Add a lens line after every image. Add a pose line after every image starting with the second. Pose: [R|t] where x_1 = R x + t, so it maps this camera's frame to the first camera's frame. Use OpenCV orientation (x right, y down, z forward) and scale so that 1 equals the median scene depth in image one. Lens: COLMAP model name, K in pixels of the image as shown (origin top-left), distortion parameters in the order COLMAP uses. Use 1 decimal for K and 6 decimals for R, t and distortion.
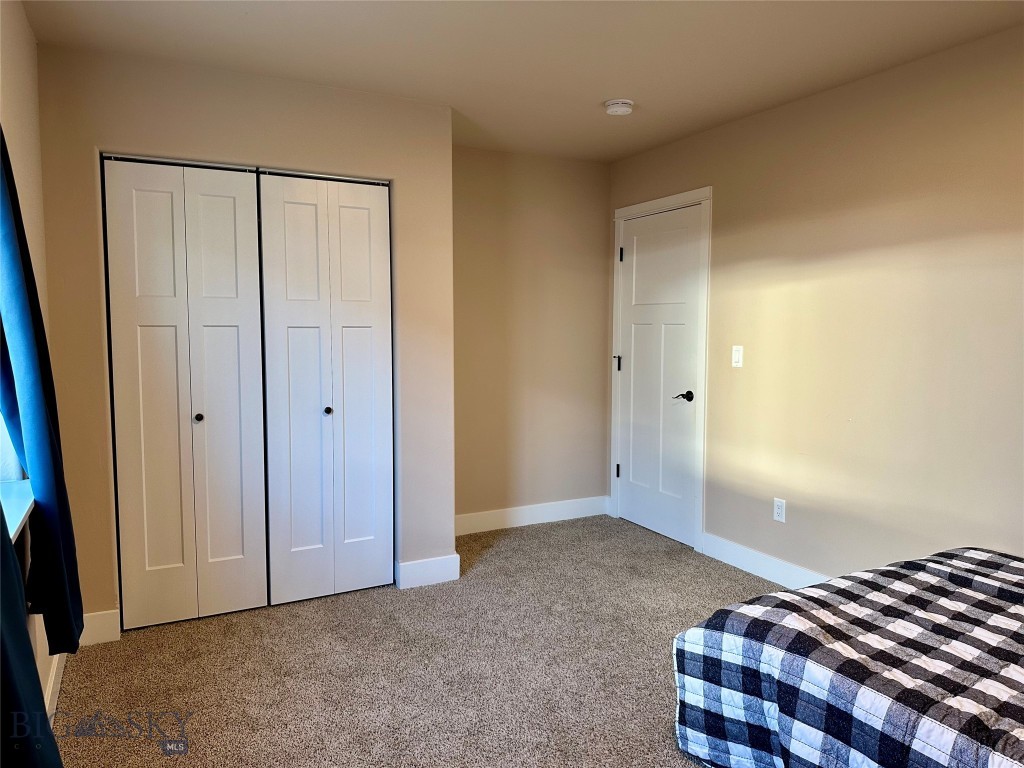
lens RADIAL K [[725.8, 0, 516.5], [0, 725.8, 384.2], [0, 0, 1]] dist [0.064869, -0.065962]
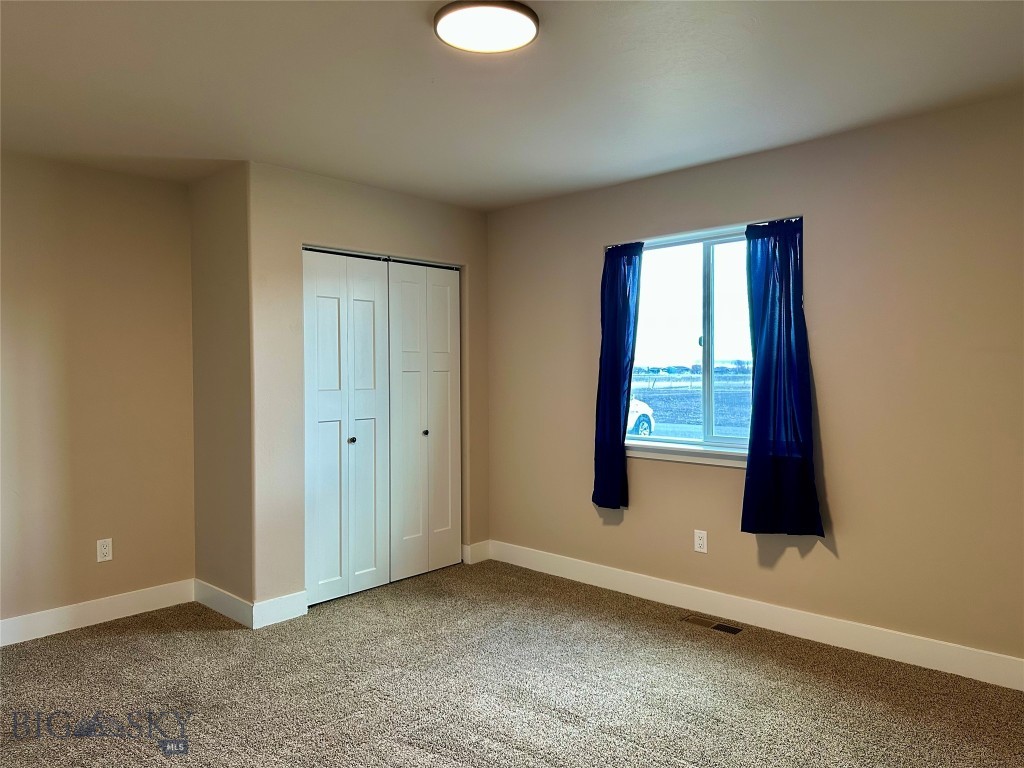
lens RADIAL K [[725.8, 0, 503.8], [0, 725.8, 377.4], [0, 0, 1]] dist [0.064869, -0.065962]
pose [[0.934909, -0.015753, 0.354536, -0.598704], [0.040296, 0.997265, -0.061950, 0.023073], [-0.352591, 0.072204, 0.932988, -0.317901]]
